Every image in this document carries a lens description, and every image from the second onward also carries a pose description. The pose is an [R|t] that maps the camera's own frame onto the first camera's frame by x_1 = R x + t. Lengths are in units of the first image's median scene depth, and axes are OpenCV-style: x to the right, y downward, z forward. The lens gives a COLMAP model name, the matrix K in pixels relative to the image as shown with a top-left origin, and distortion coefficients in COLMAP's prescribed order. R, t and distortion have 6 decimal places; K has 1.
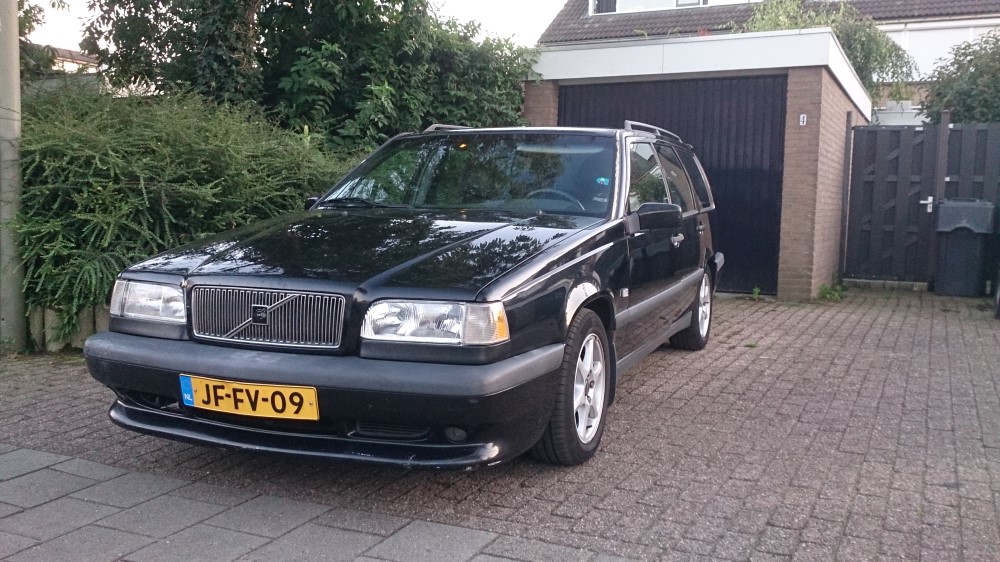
lens RADIAL K [[897.1, 0, 500.0], [0, 897.1, 281.0], [0, 0, 1]] dist [0.121113, -0.271458]
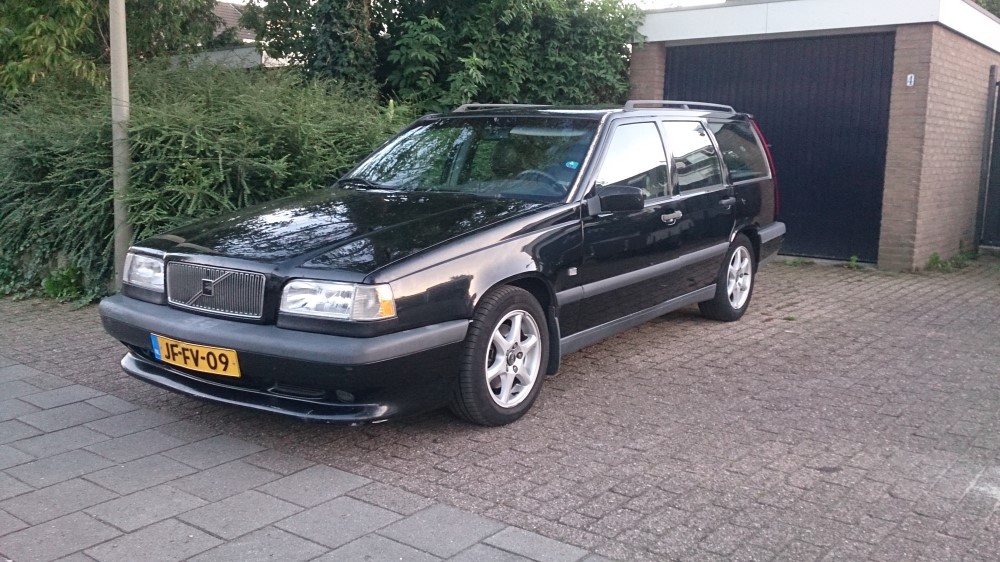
lens RADIAL K [[897.1, 0, 500.0], [0, 897.1, 281.0], [0, 0, 1]] dist [0.121113, -0.271458]
pose [[0.974575, 0.029495, -0.222114, 0.323267], [-0.016649, 0.998090, 0.059486, -0.042157], [0.223444, -0.054276, 0.973204, -0.078160]]
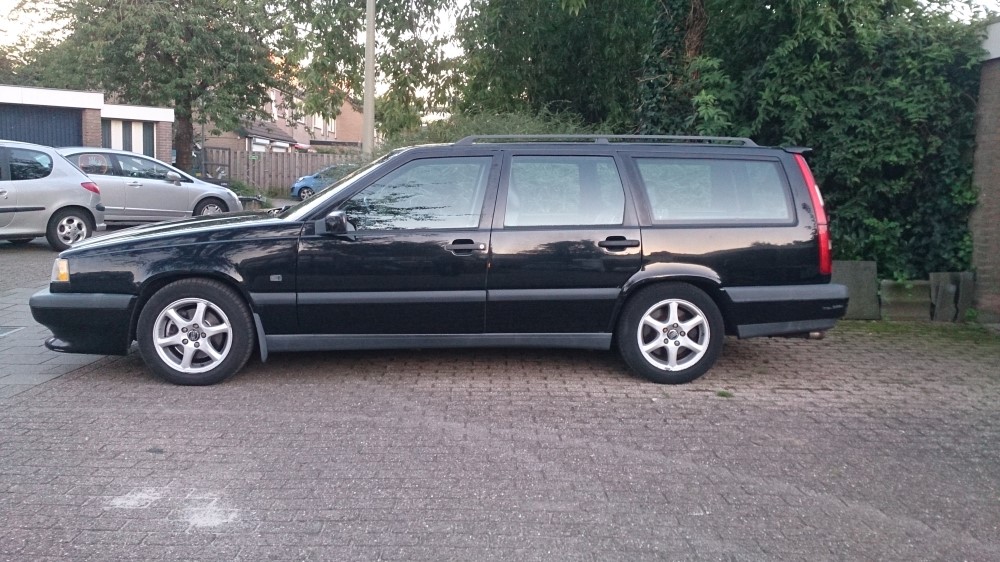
lens RADIAL K [[897.1, 0, 500.0], [0, 897.1, 281.0], [0, 0, 1]] dist [0.121113, -0.271458]
pose [[0.439066, 0.098320, -0.893059, 1.578596], [-0.100047, 0.993163, 0.060154, -0.102576], [0.892867, 0.062936, 0.445901, 0.779304]]
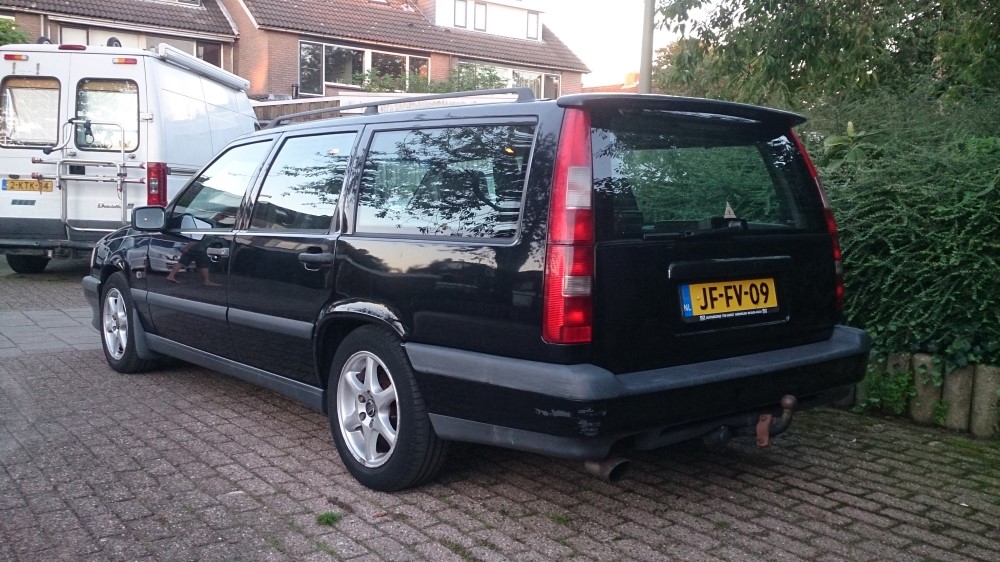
lens RADIAL K [[897.1, 0, 500.0], [0, 897.1, 281.0], [0, 0, 1]] dist [0.121113, -0.271458]
pose [[-0.447754, 0.061937, -0.892009, 1.149127], [-0.118247, 0.984735, 0.127731, -0.216363], [0.886304, 0.162669, -0.433595, 2.190241]]
